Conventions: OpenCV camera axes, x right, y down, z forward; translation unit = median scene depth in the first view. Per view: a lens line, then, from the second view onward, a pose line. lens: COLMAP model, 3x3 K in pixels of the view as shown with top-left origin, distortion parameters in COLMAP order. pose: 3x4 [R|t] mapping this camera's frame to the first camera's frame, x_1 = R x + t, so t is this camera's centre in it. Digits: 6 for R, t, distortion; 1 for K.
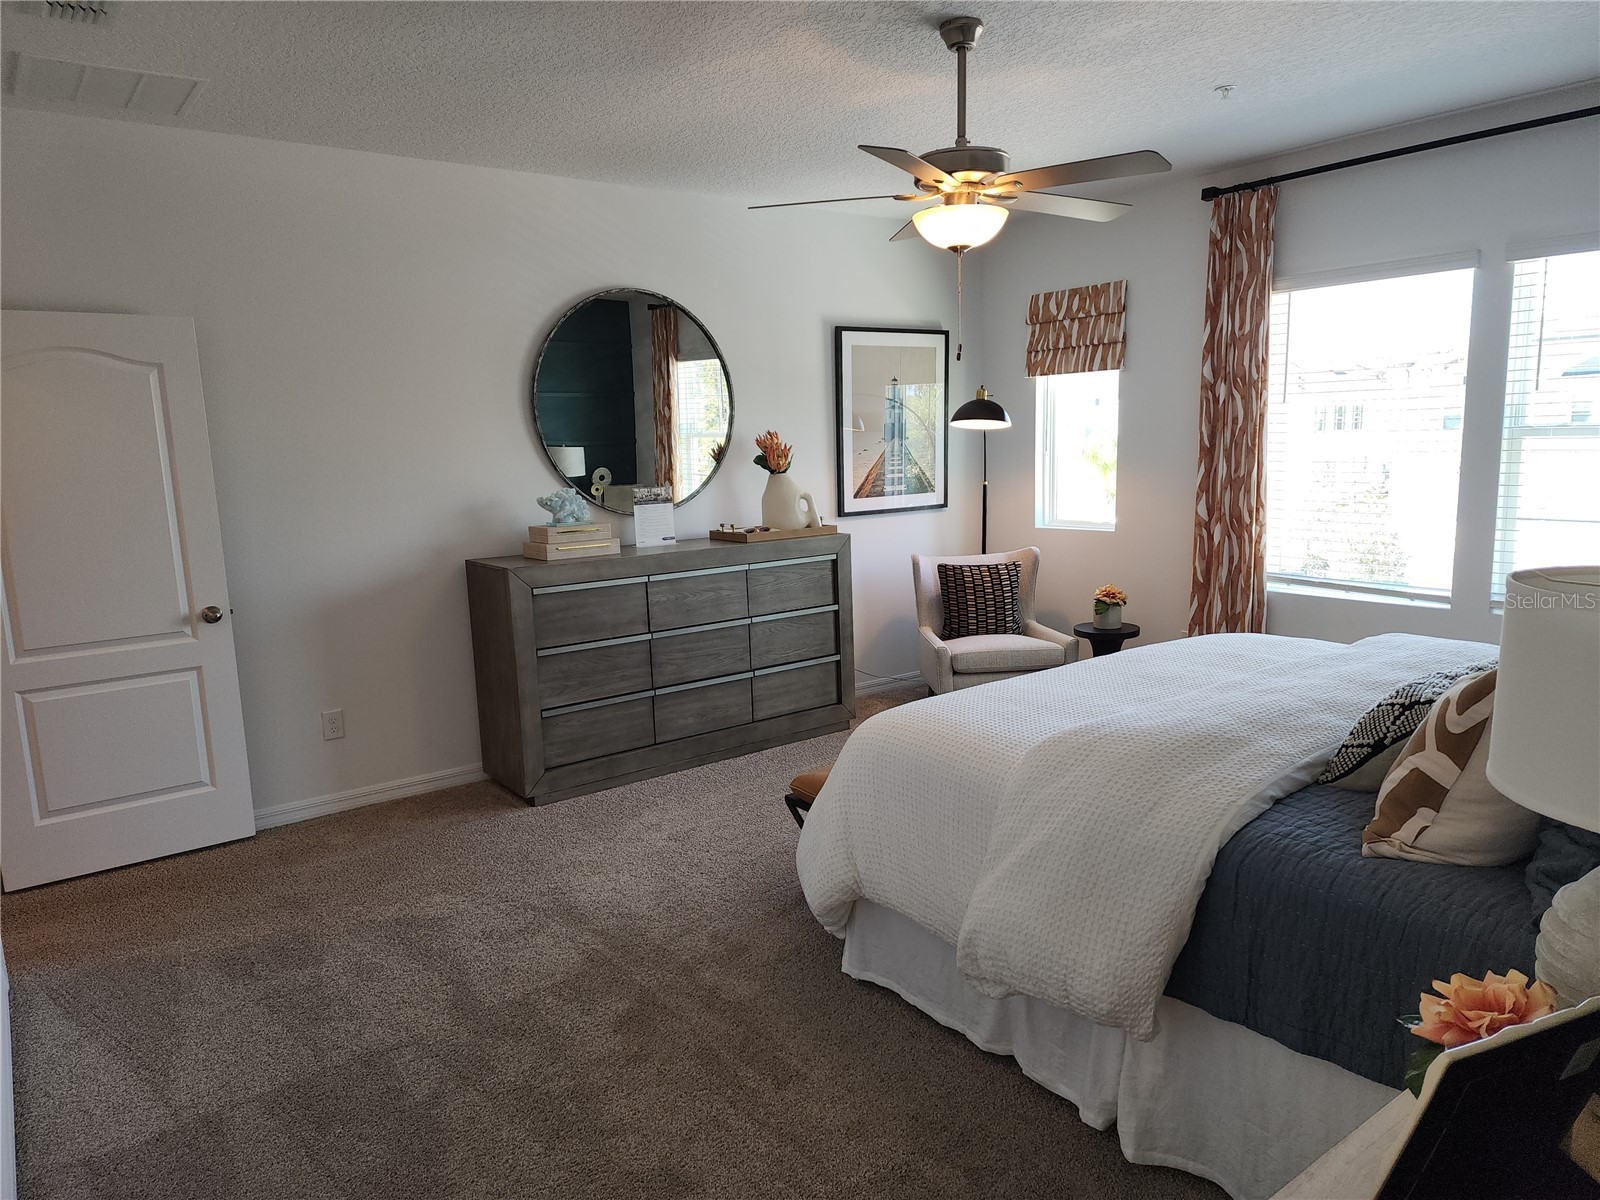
lens RADIAL K [[1079.6, 0, 802.8], [0, 1079.6, 604.7], [0, 0, 1]] dist [0.054918, -0.048641]
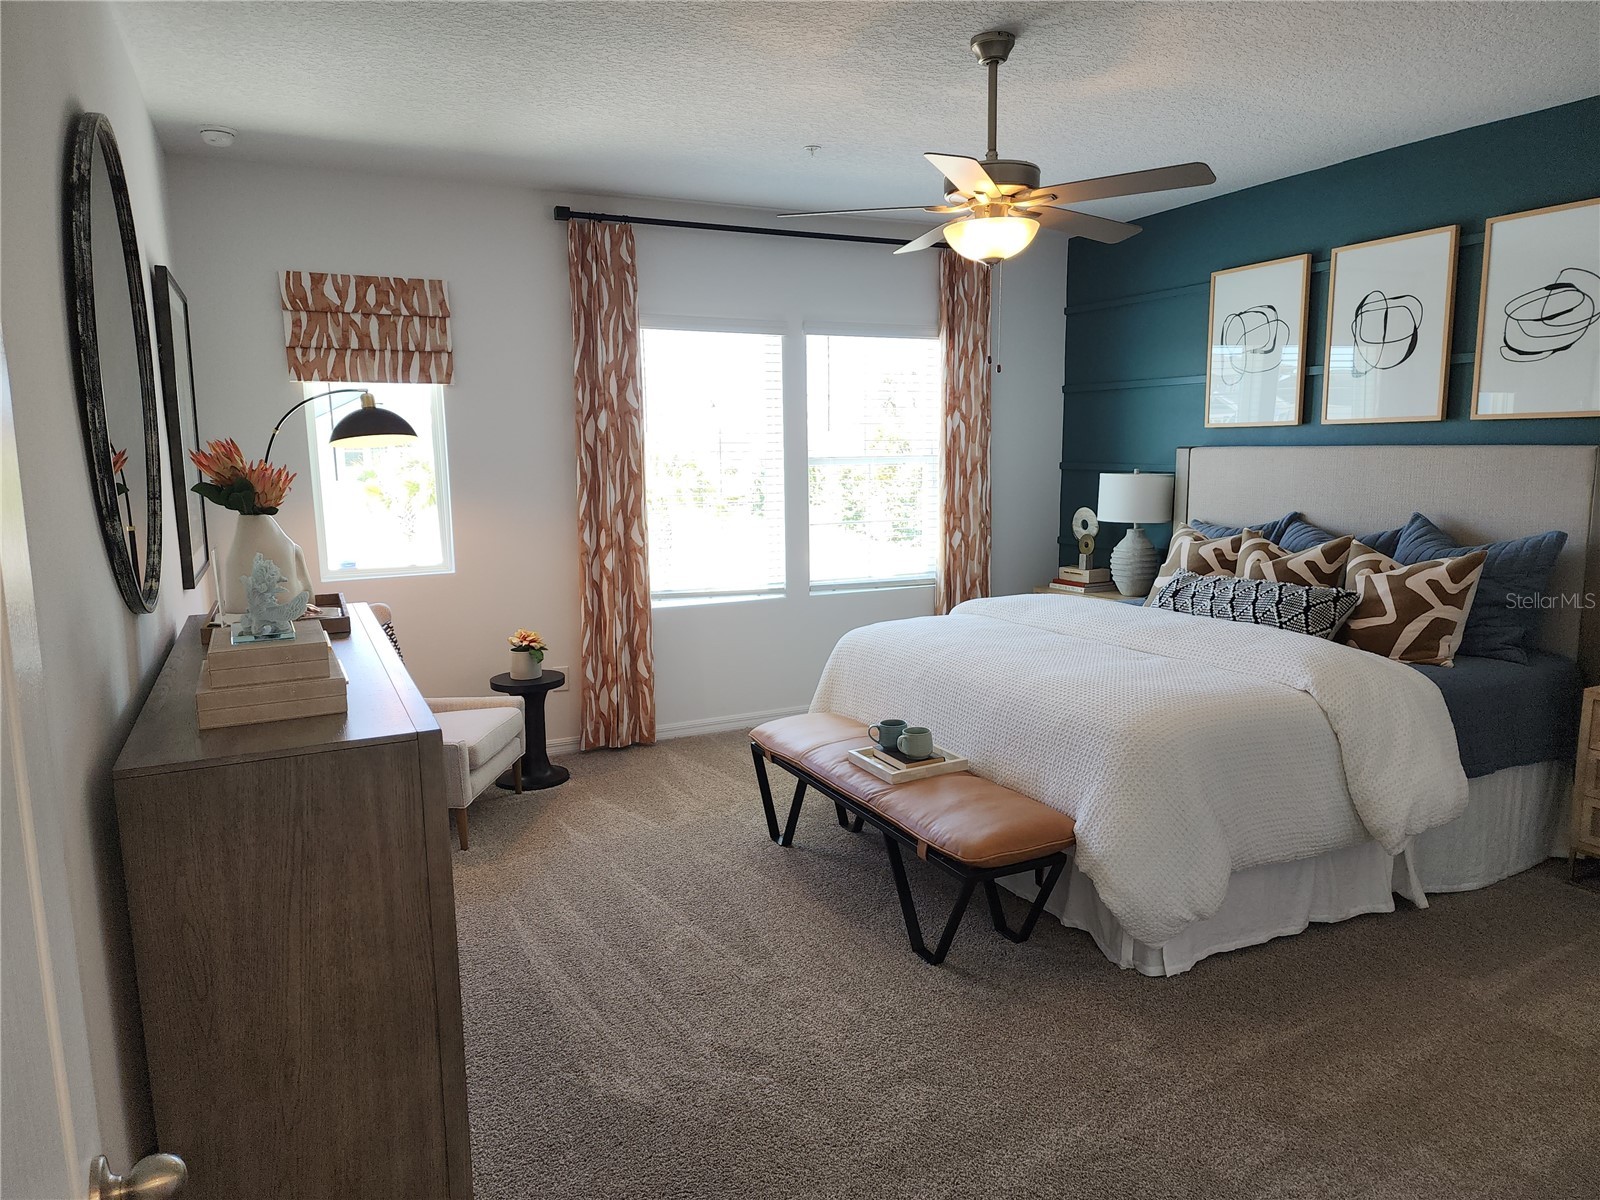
lens RADIAL K [[1079.6, 0, 806.1], [0, 1079.6, 601.3], [0, 0, 1]] dist [0.054918, -0.048641]
pose [[0.164227, -0.104097, 0.980914, -0.506506], [0.166351, 0.983096, 0.076477, -0.066212], [-0.972294, 0.150617, 0.178768, 0.588341]]
